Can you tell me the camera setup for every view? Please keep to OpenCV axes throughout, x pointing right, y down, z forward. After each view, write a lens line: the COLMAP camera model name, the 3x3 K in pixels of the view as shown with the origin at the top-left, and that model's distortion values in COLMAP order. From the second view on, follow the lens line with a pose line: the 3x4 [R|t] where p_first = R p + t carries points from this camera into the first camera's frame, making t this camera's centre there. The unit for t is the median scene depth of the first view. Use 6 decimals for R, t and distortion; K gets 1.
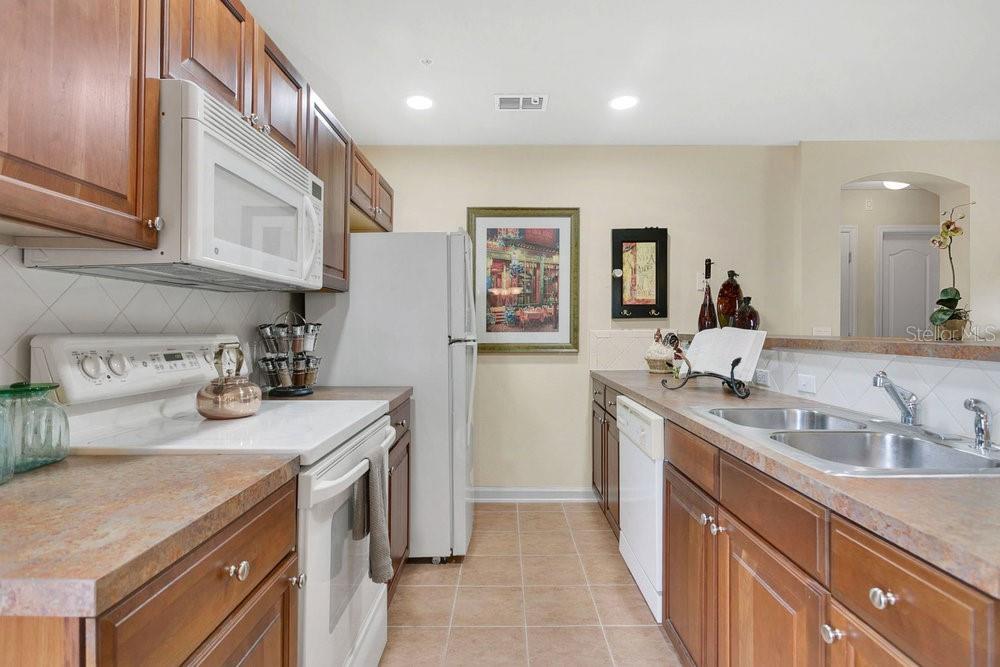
lens RADIAL K [[507.0, 0, 501.0], [0, 507.0, 319.6], [0, 0, 1]] dist [-0.001895, 0.000226]
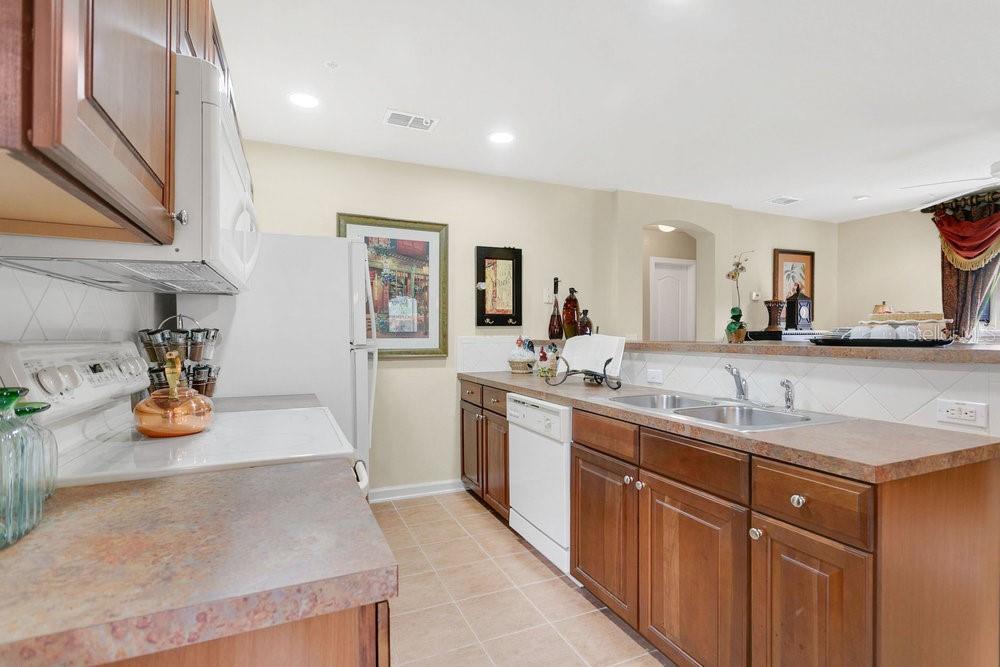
lens RADIAL K [[488.2, 0, 500.0], [0, 488.2, 333.5], [0, 0, 1]] dist [-0.002548, -0.000334]
pose [[0.913100, 0.002514, 0.407728, -0.187440], [-0.008393, 0.999885, 0.012631, 0.000158], [-0.407649, -0.014956, 0.913016, -0.008124]]
